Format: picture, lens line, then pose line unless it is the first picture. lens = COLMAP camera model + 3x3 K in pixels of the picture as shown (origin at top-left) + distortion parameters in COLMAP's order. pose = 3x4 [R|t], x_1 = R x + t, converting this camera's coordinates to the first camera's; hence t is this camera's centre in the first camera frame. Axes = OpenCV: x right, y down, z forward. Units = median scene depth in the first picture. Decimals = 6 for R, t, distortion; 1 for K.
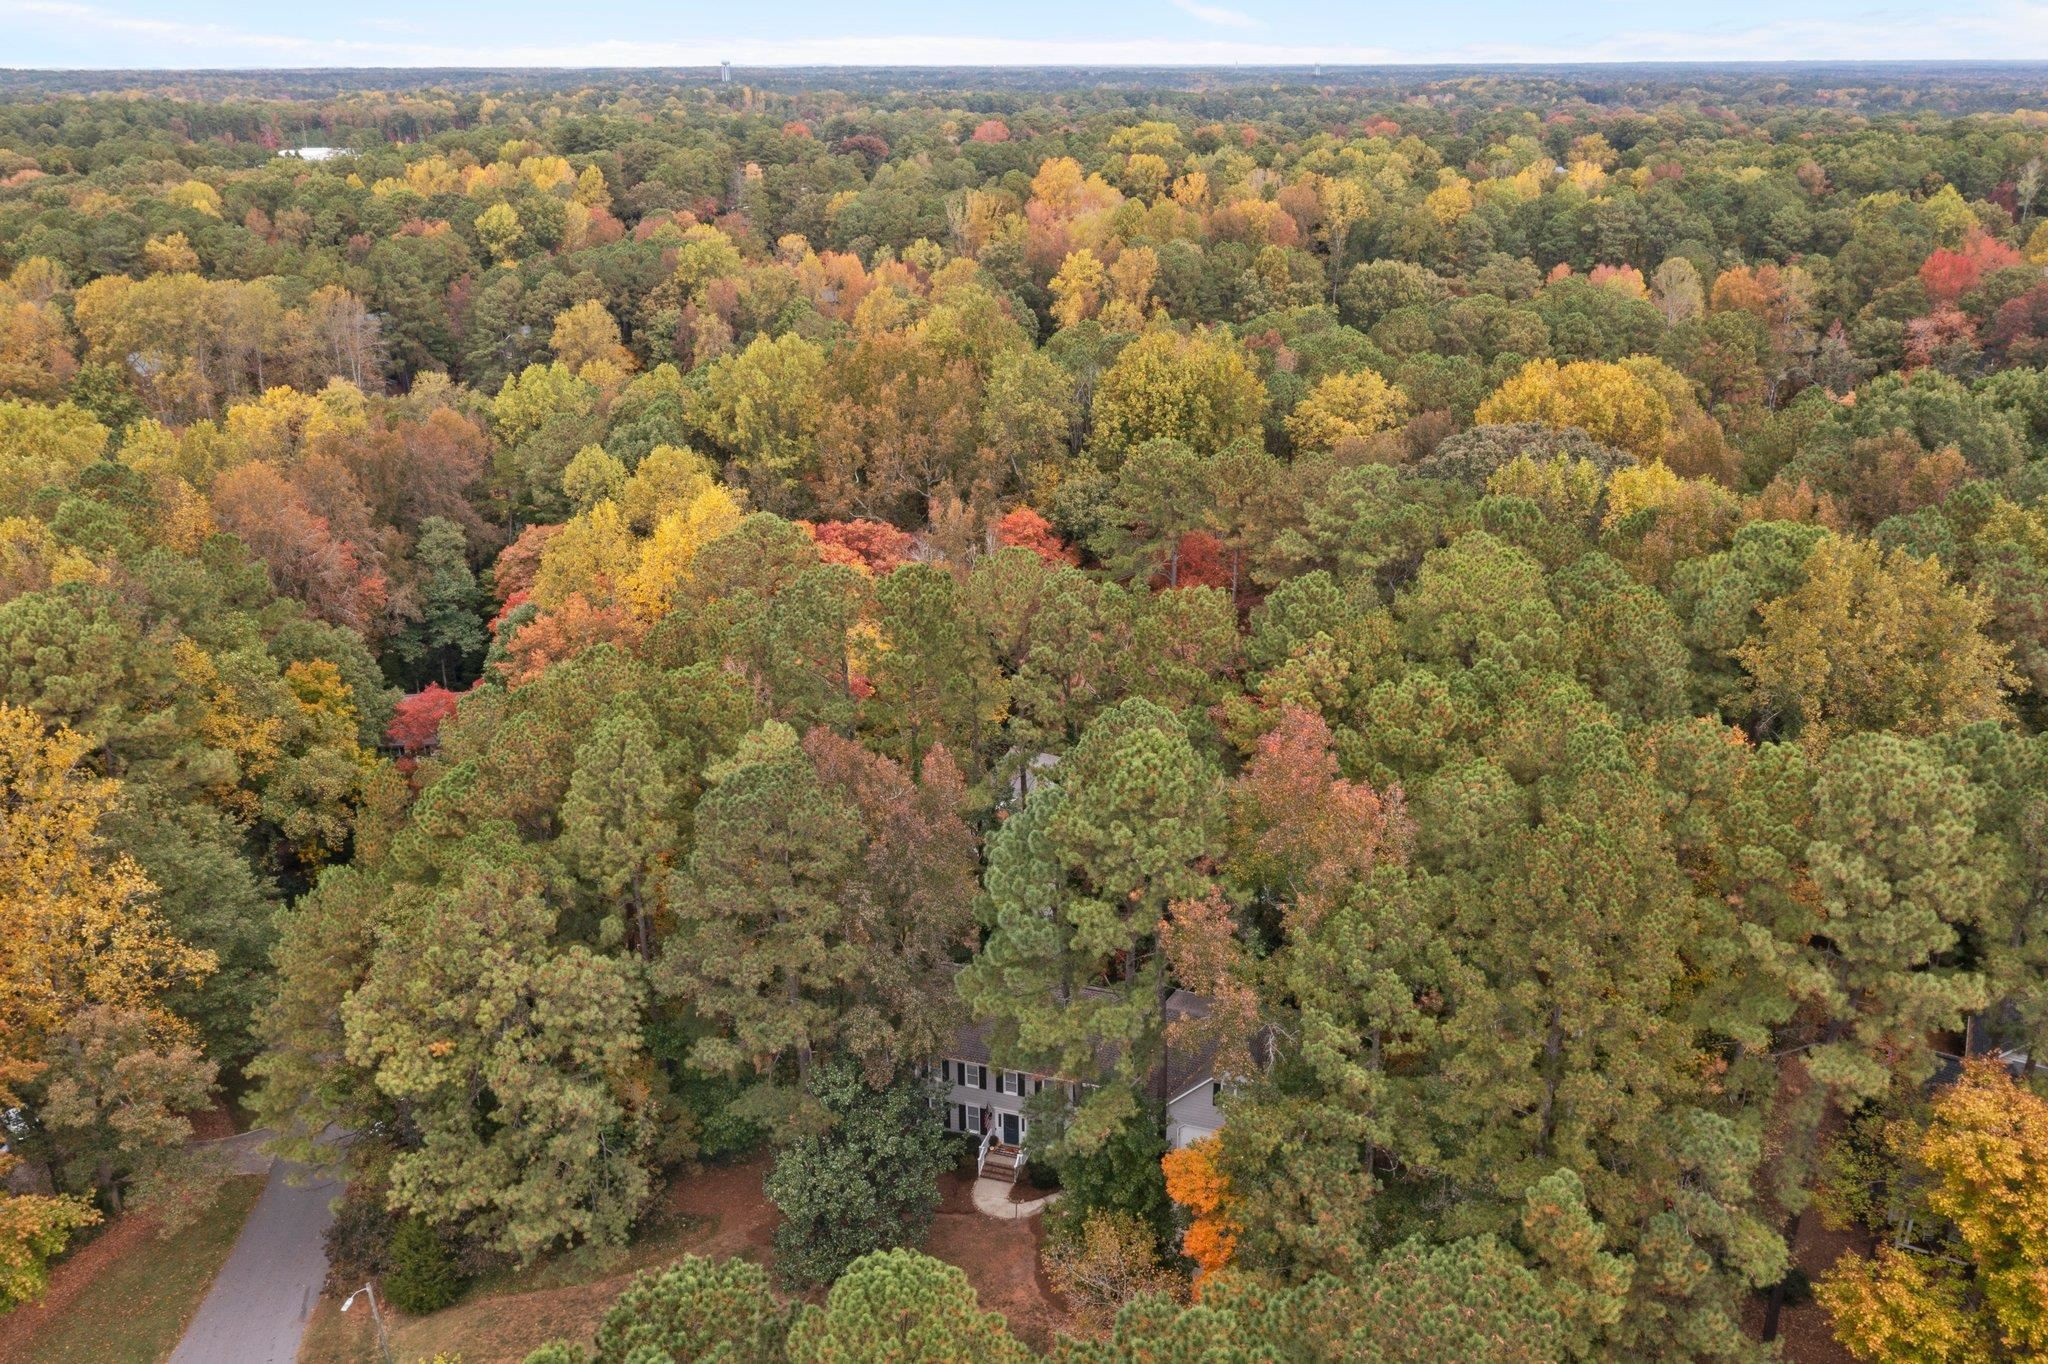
lens RADIAL K [[1624.8, 0, 1035.4], [0, 1624.8, 670.0], [0, 0, 1]] dist [-0.012576, 0.002832]
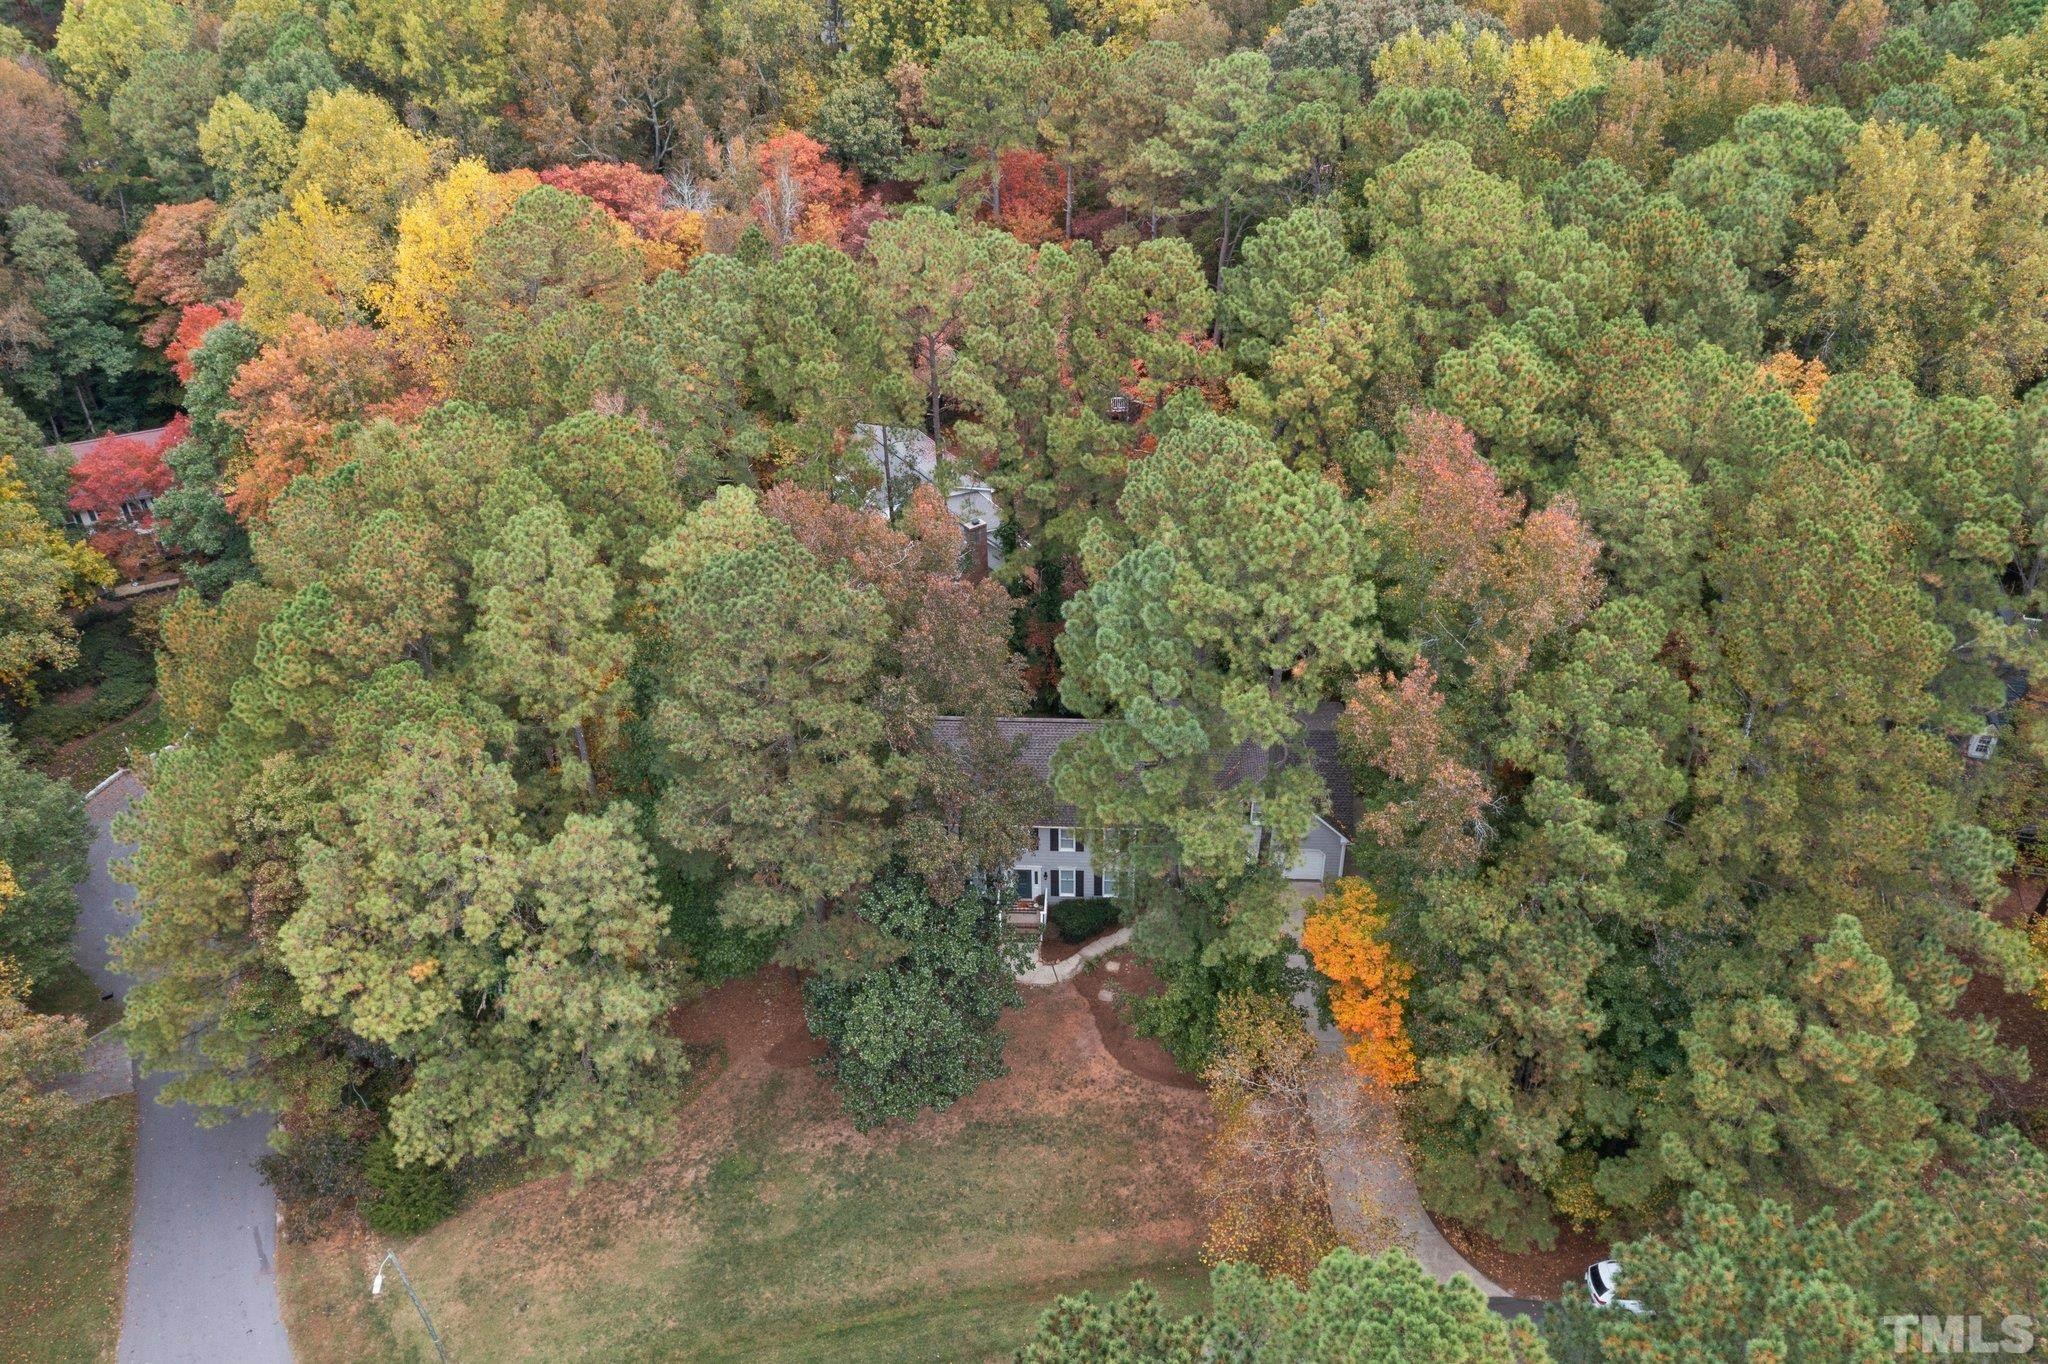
lens RADIAL K [[1624.8, 0, 1035.4], [0, 1624.8, 670.0], [0, 0, 1]] dist [-0.012576, 0.002832]
pose [[0.966129, -0.158845, 0.203381, -0.181445], [0.101631, 0.958621, 0.265927, -0.074296], [-0.237206, -0.236250, 0.942295, 0.182934]]
